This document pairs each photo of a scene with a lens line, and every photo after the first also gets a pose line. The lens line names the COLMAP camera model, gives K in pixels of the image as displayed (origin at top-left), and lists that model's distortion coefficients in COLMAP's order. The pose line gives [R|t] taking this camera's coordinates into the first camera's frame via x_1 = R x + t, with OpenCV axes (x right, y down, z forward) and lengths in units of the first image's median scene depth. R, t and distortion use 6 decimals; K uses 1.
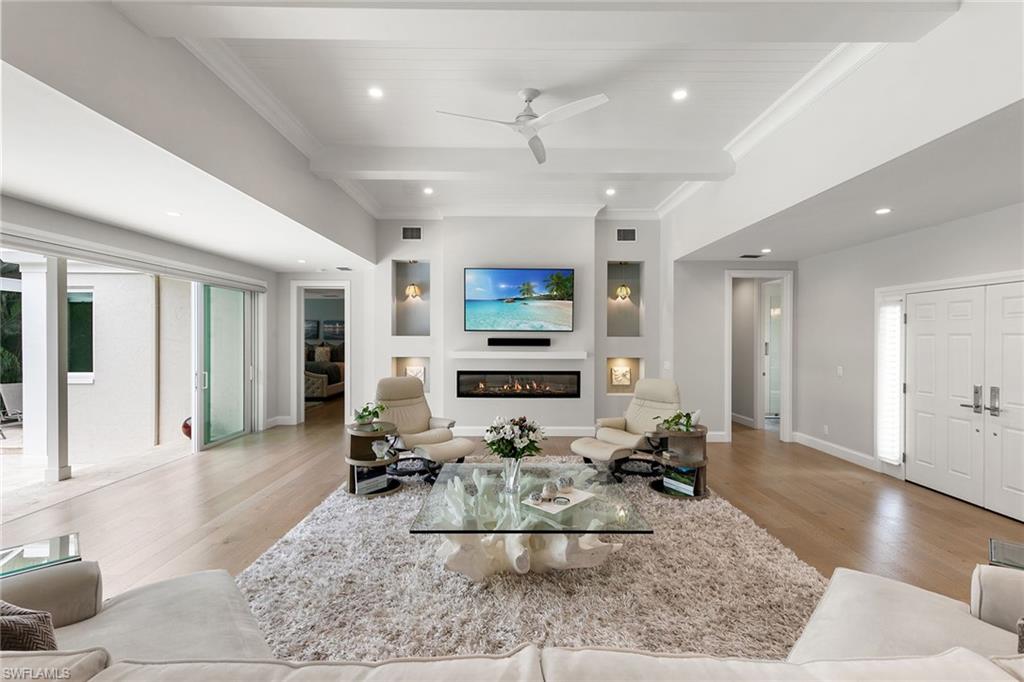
lens RADIAL K [[461.5, 0, 511.8], [0, 461.5, 336.4], [0, 0, 1]] dist [0.008699, -0.000888]
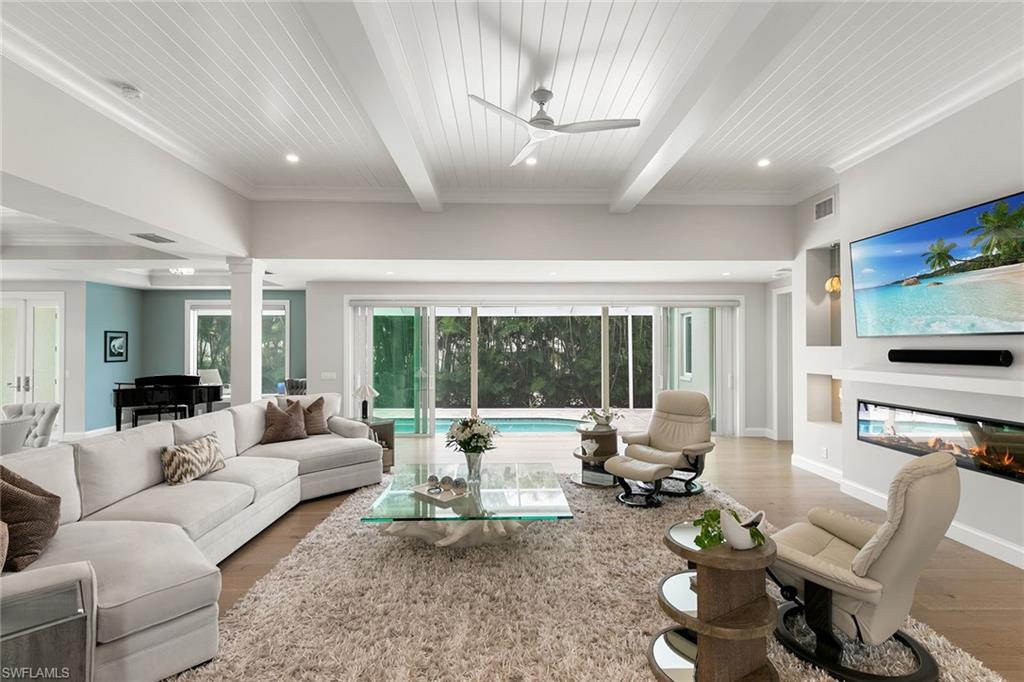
lens RADIAL K [[461.5, 0, 516.1], [0, 461.5, 344.3], [0, 0, 1]] dist [0.008699, -0.000888]
pose [[0.012986, -0.010755, -0.999858, 0.537497], [0.004256, 0.999934, -0.010700, 0.001834], [0.999907, -0.004117, 0.013031, 0.507747]]
